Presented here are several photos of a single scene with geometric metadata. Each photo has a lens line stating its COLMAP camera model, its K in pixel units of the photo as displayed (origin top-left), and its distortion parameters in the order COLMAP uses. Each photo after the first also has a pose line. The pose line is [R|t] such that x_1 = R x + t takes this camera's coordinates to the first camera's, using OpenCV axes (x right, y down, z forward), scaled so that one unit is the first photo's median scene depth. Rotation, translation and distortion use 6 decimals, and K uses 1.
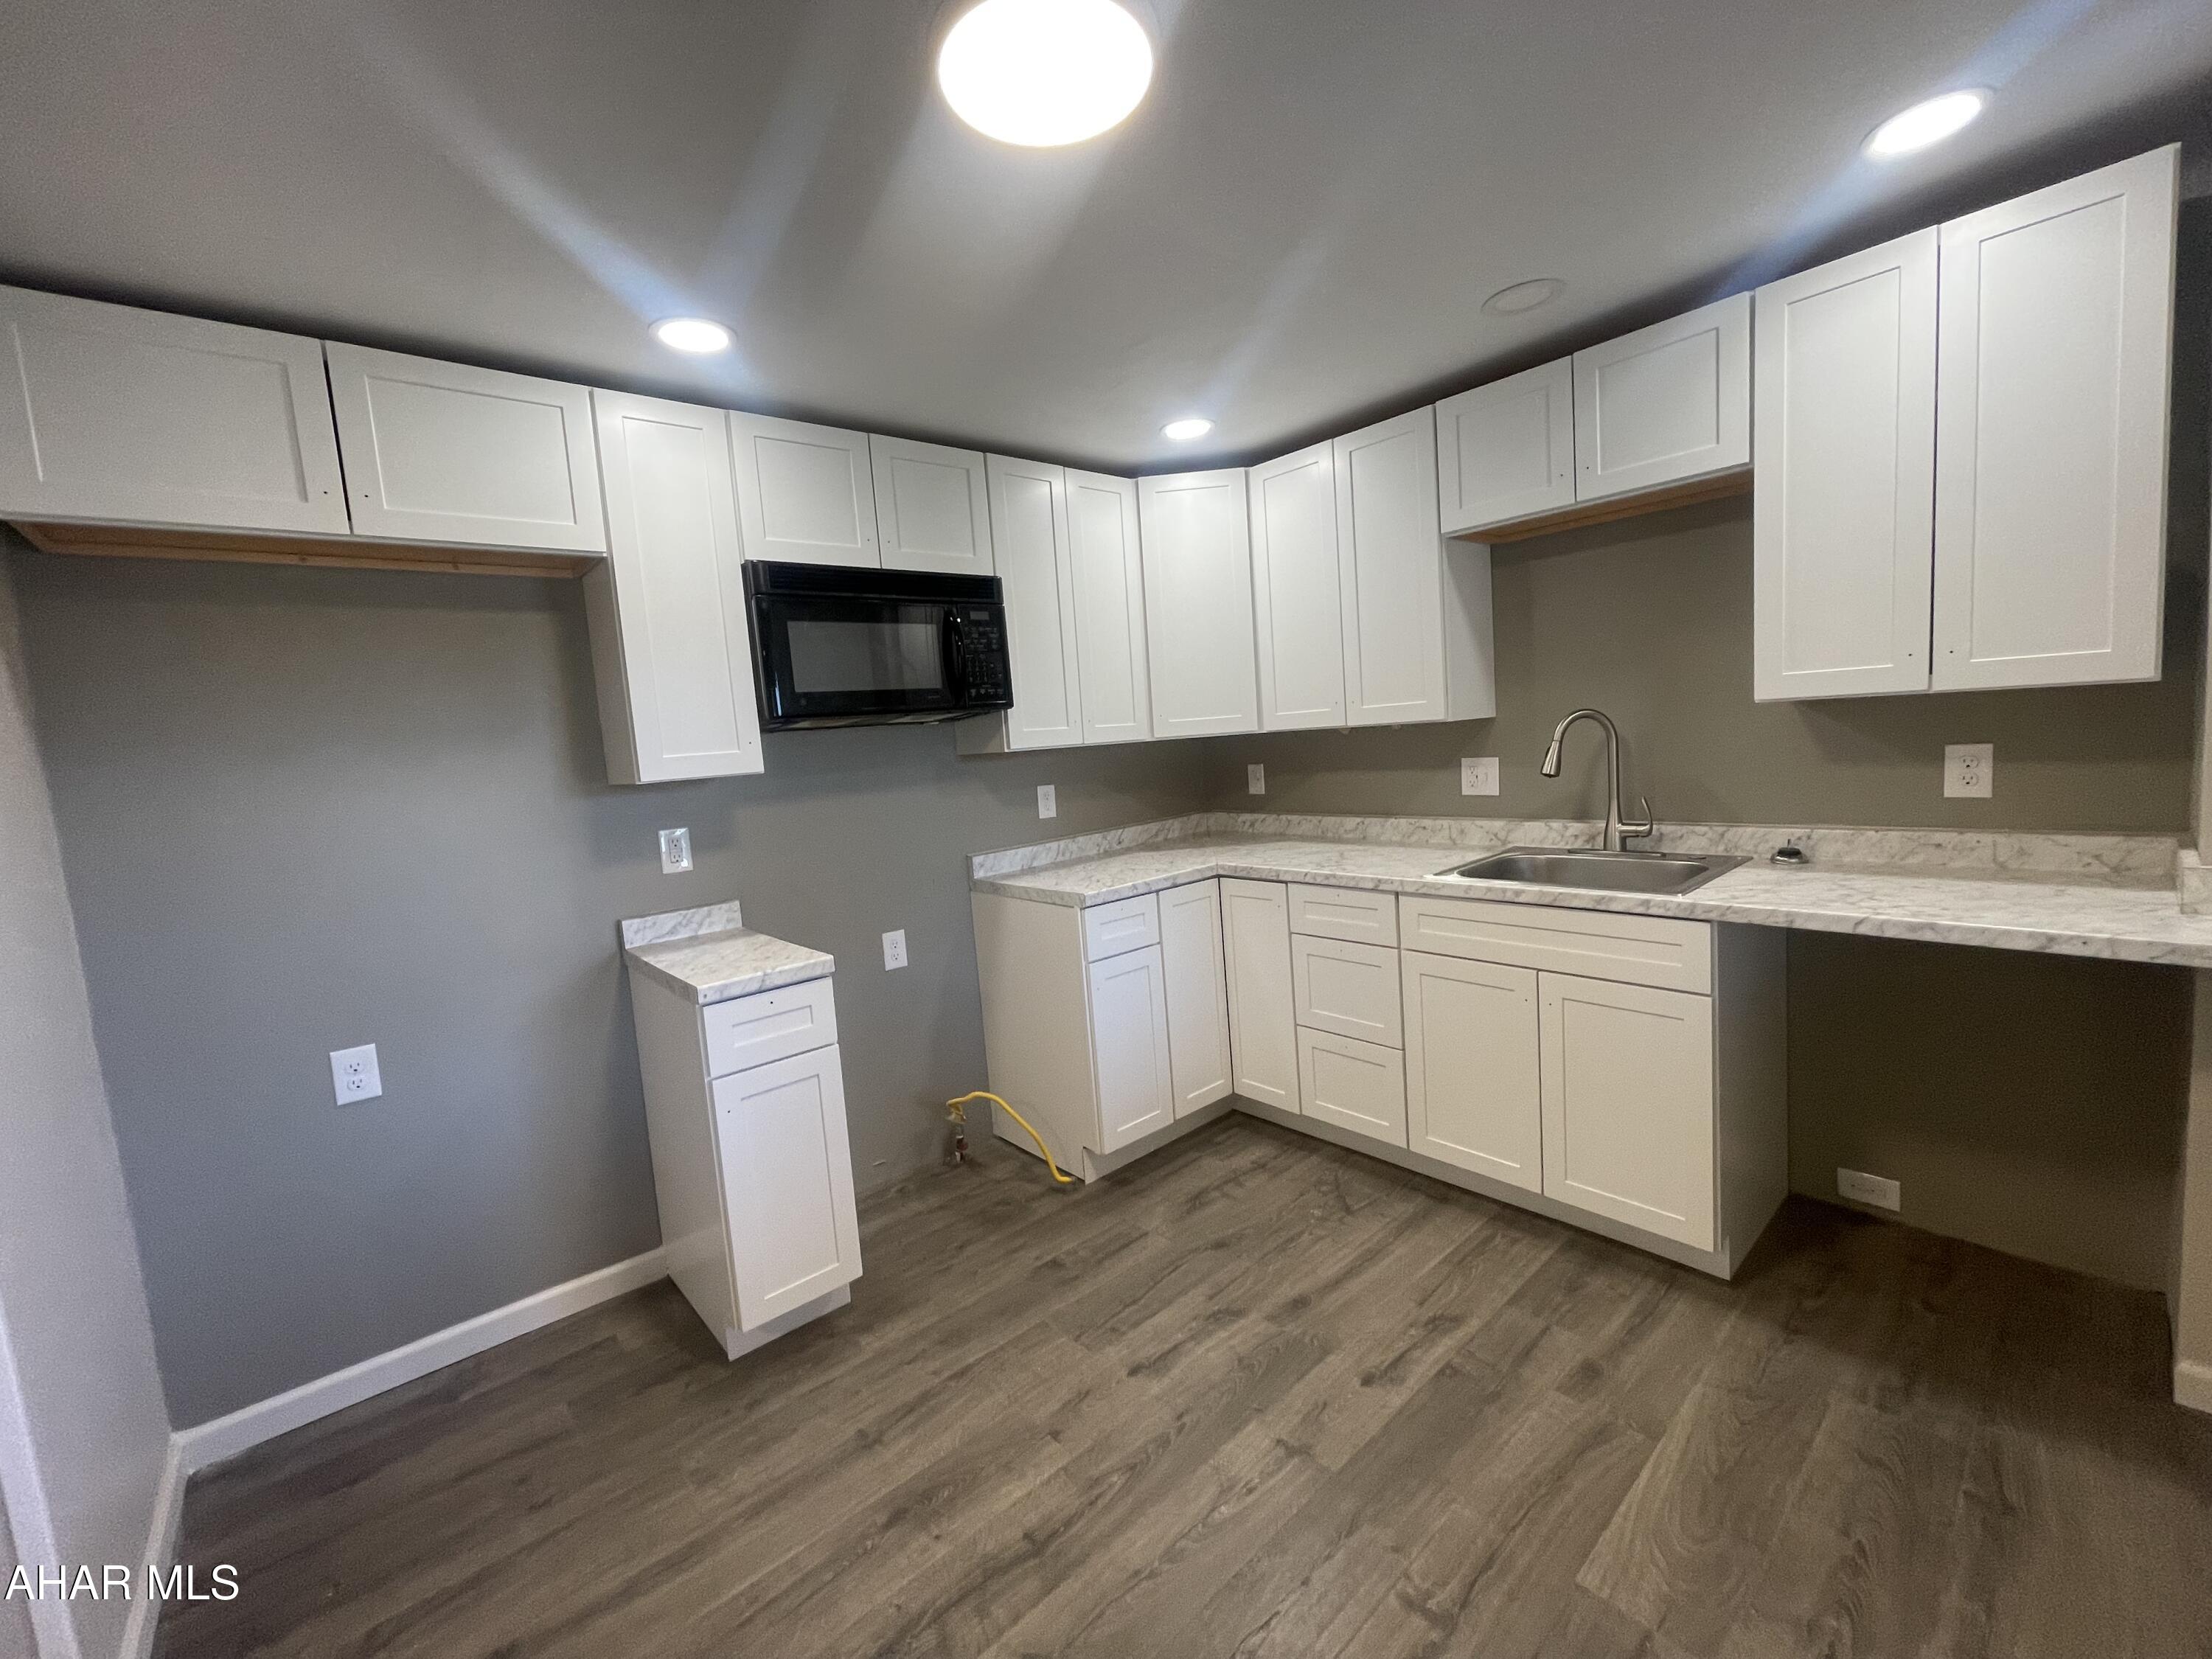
lens RADIAL K [[895.8, 0, 1103.3], [0, 895.8, 822.4], [0, 0, 1]] dist [0.000947, 0.000018]
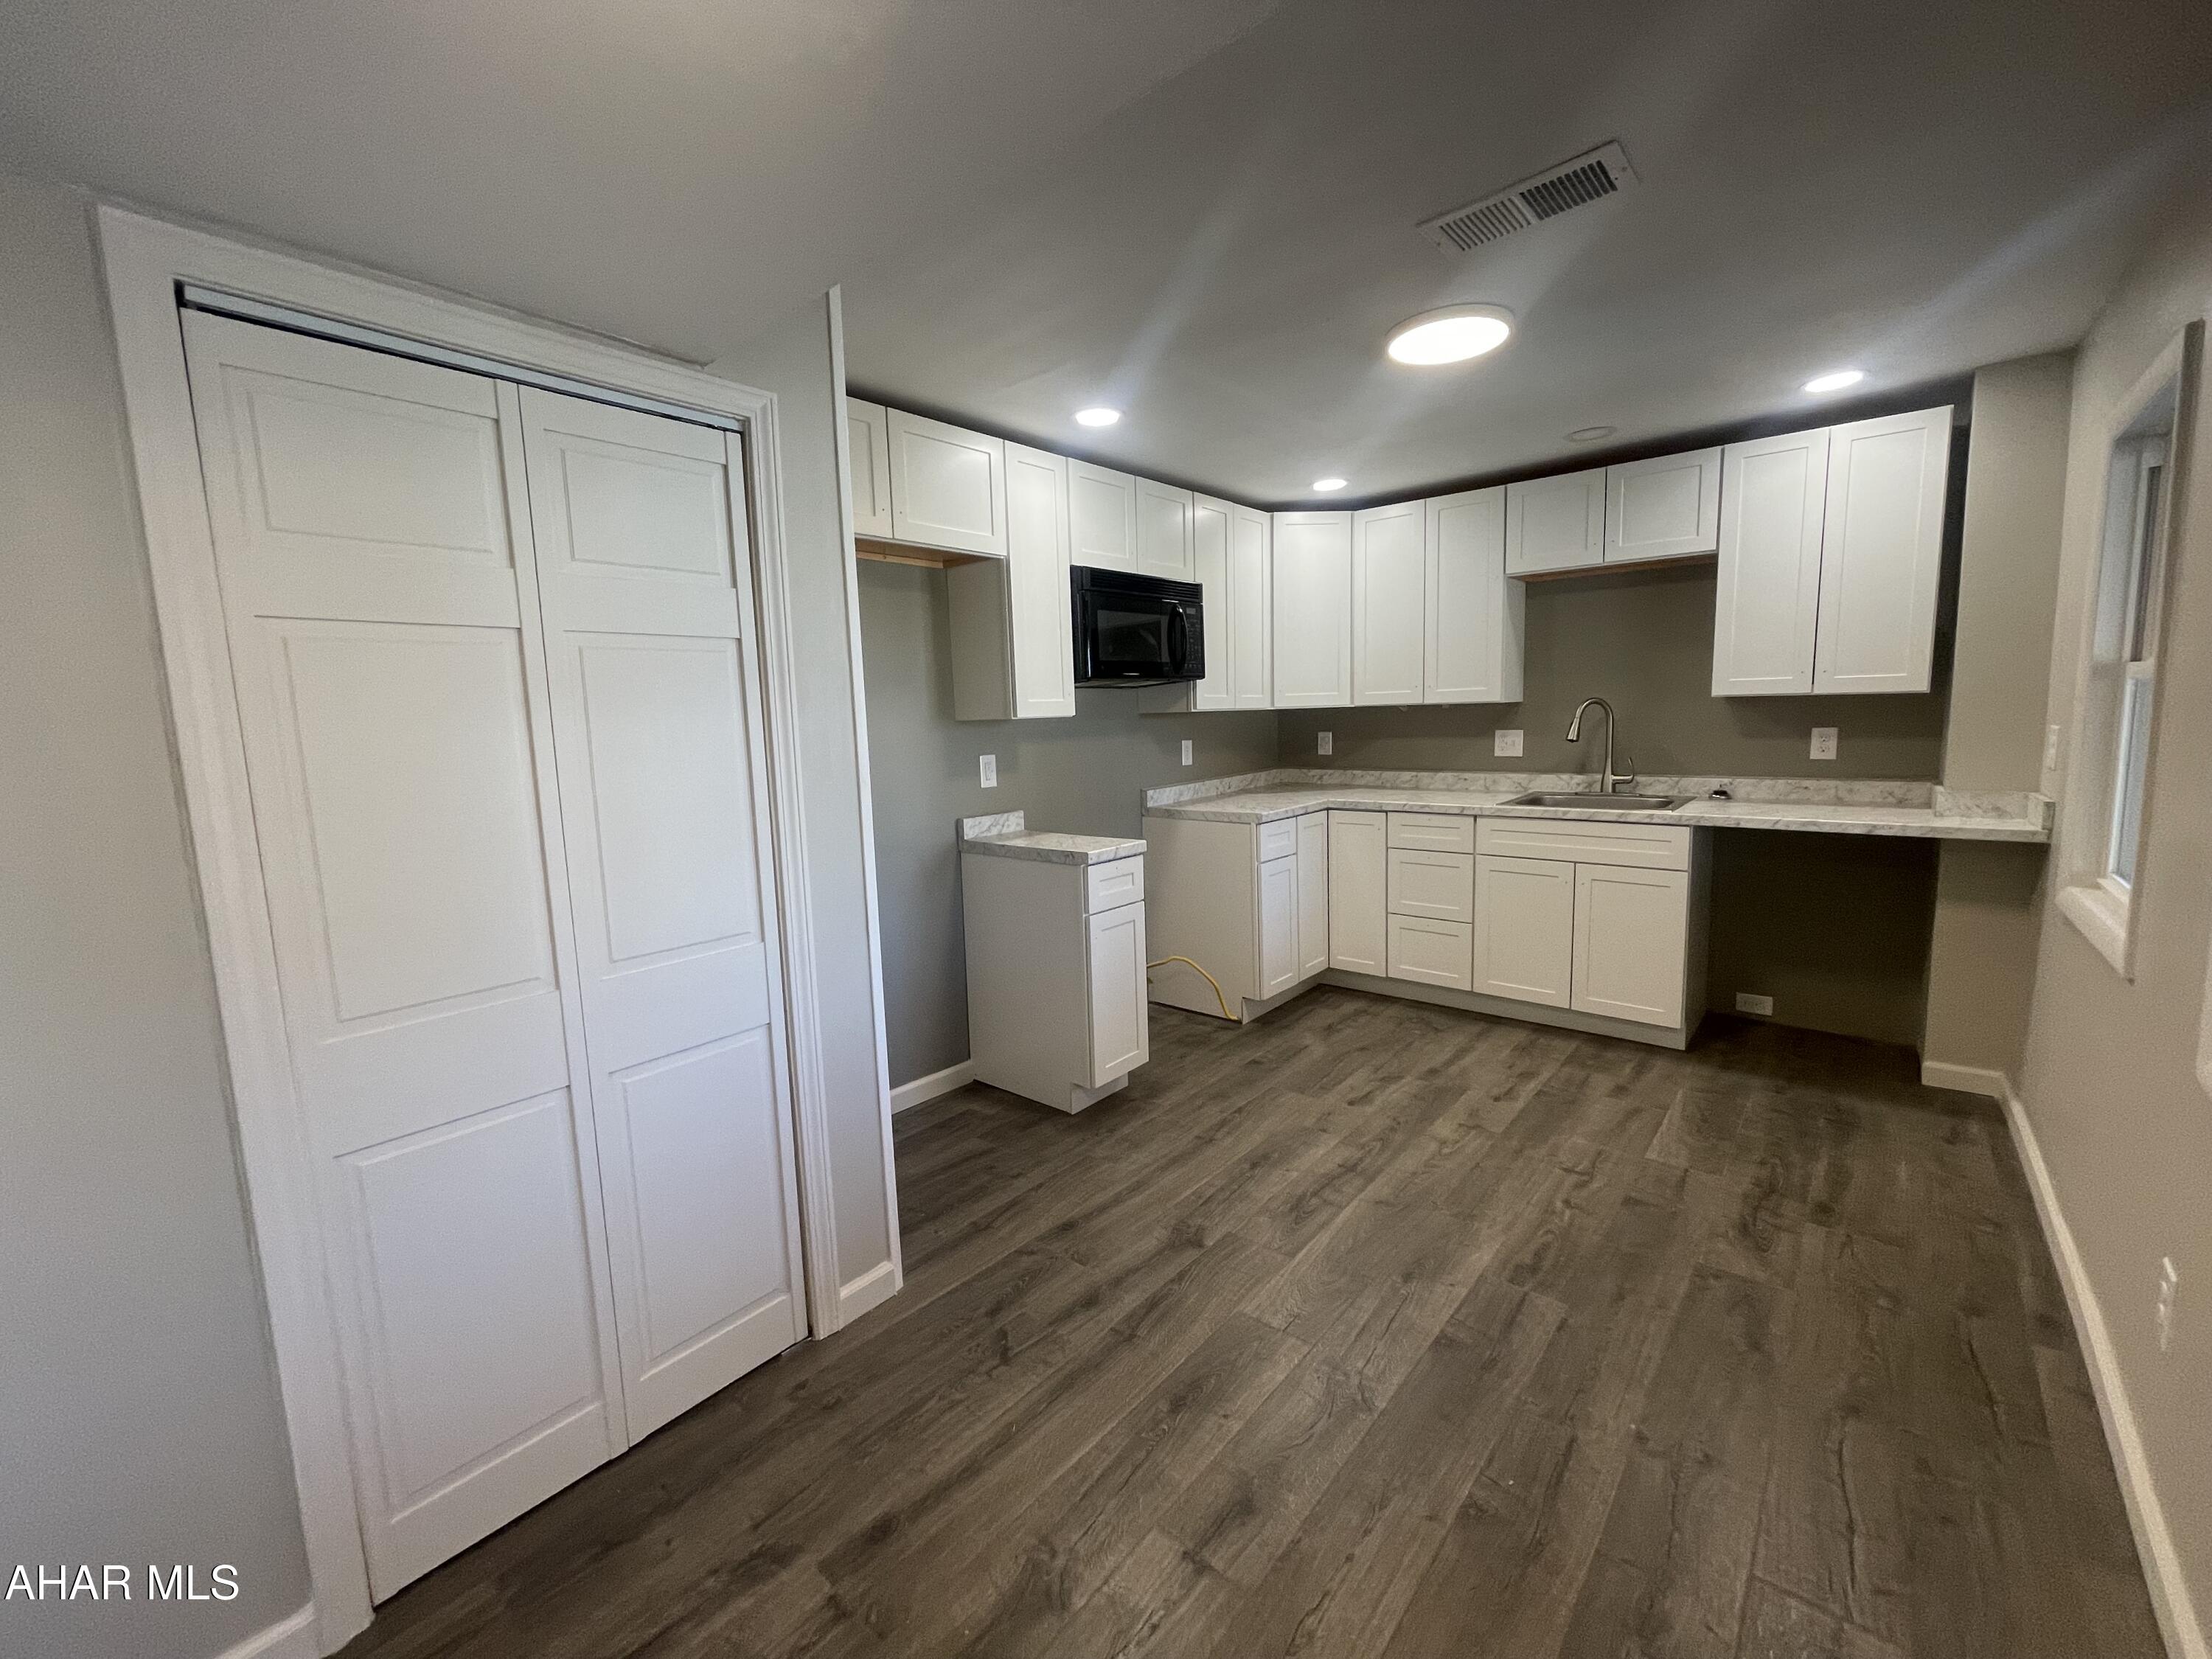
lens RADIAL K [[888.5, 0, 1108.6], [0, 888.5, 823.1], [0, 0, 1]] dist [-0.002190, -0.001354]
pose [[0.989144, 0.024633, 0.144873, -0.507562], [-0.027316, 0.999490, 0.016557, 0.086302], [-0.144391, -0.020335, 0.989312, -0.382884]]
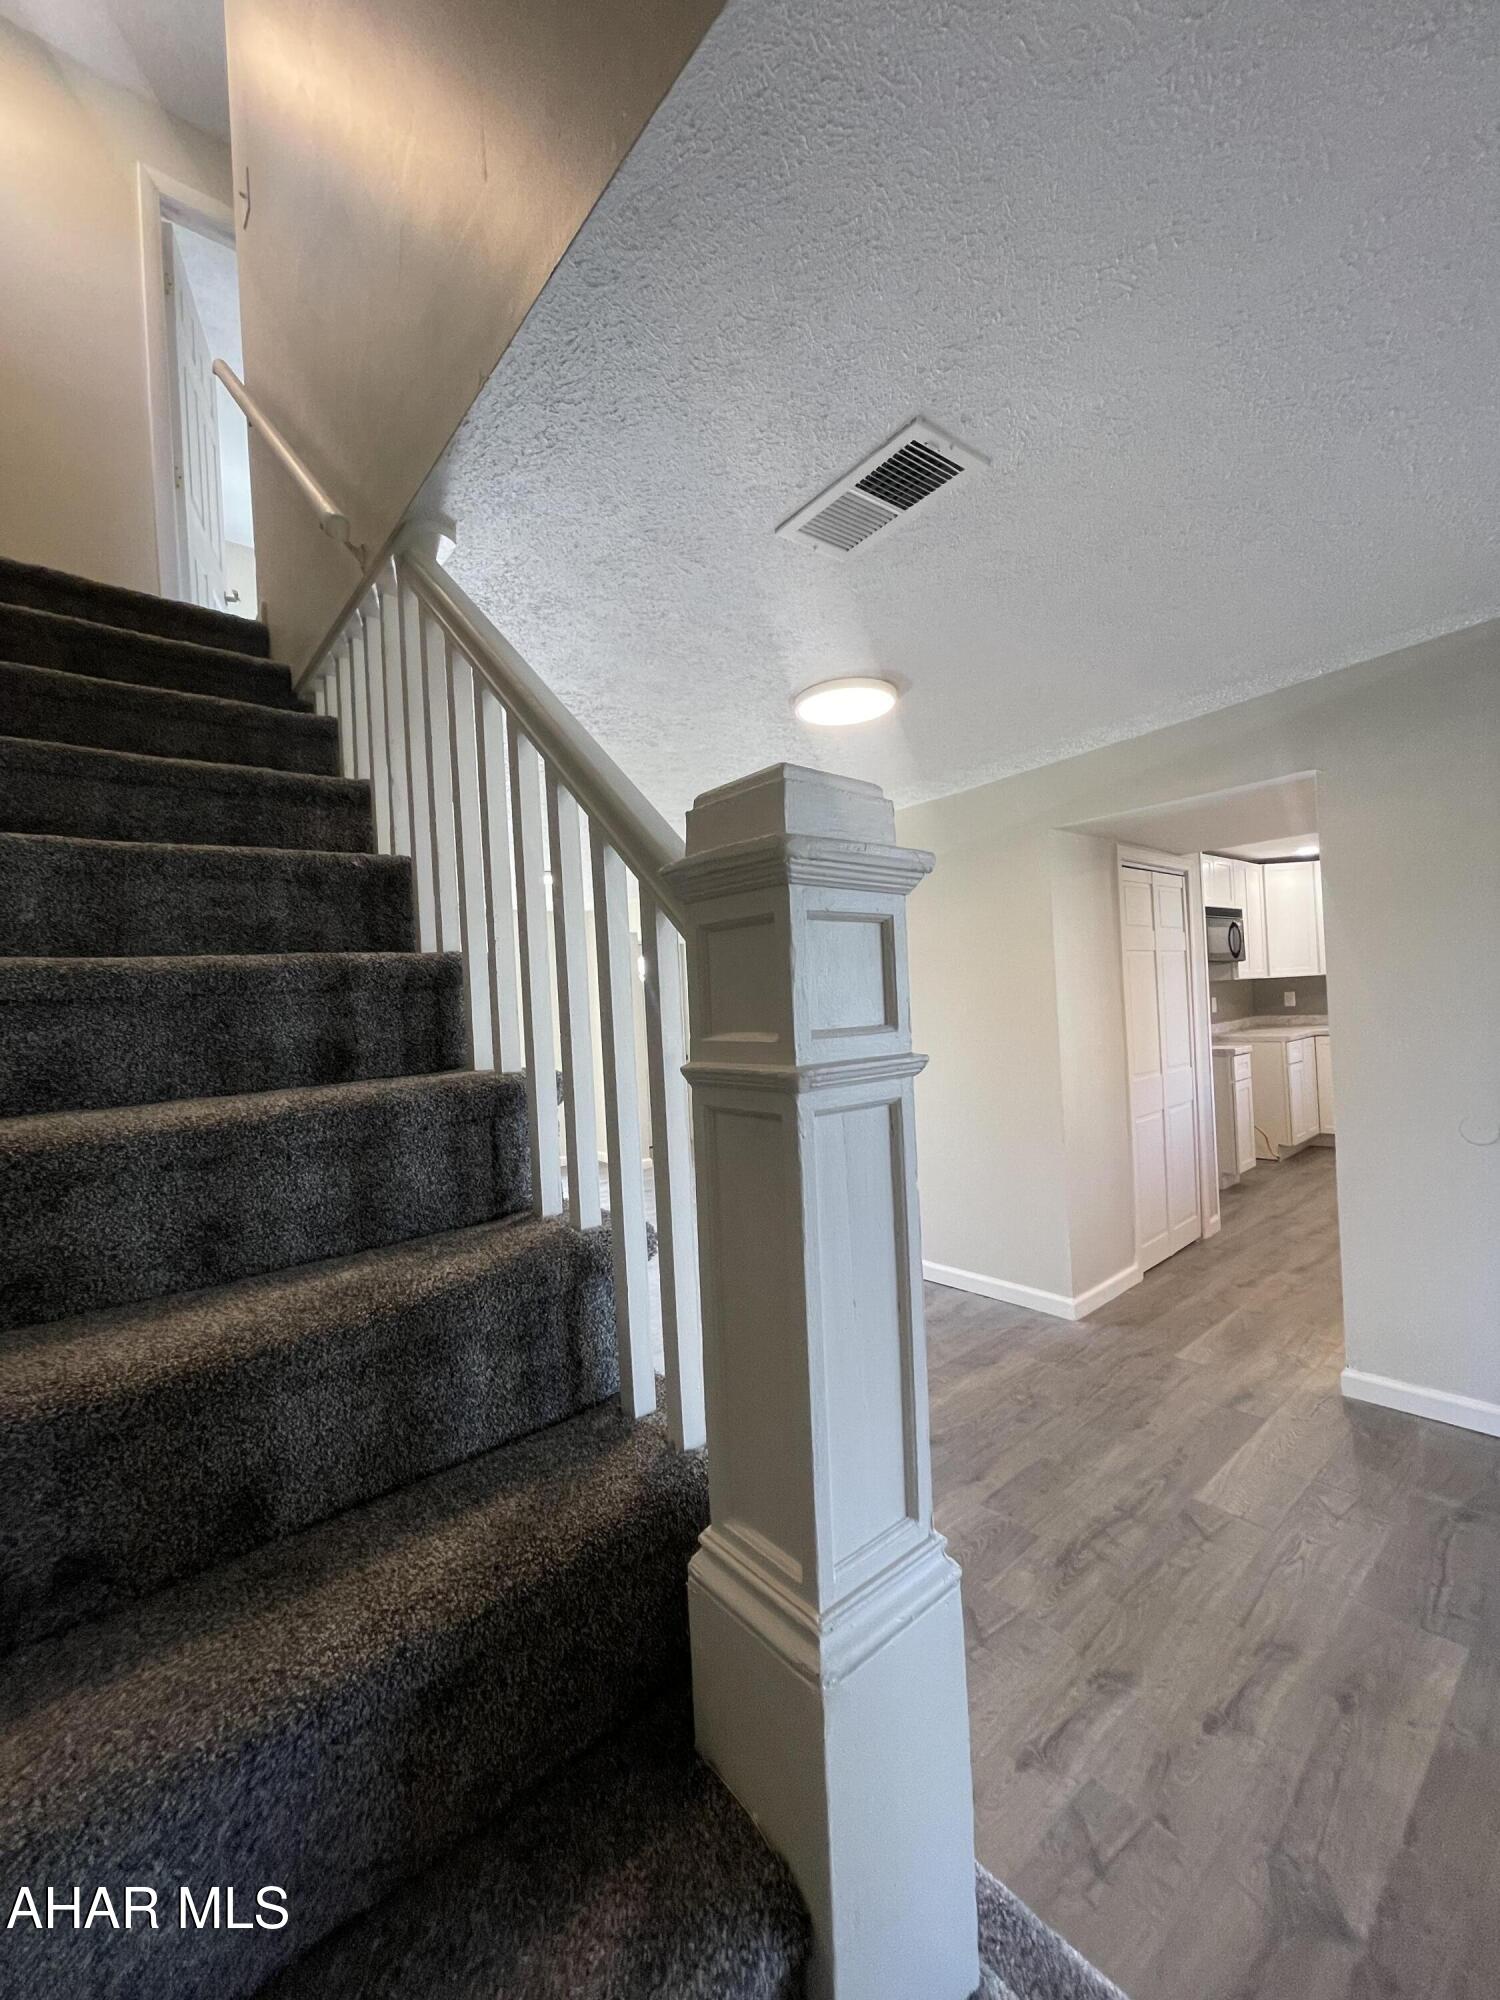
lens RADIAL K [[803.4, 0, 763.9], [0, 803.4, 1007.8], [0, 0, 1]] dist [-0.002190, -0.001354]
pose [[0.999677, 0.021483, -0.013577, -1.586870], [-0.022579, 0.995994, -0.086519, 0.249803], [0.011664, 0.086797, 0.996158, -1.349836]]
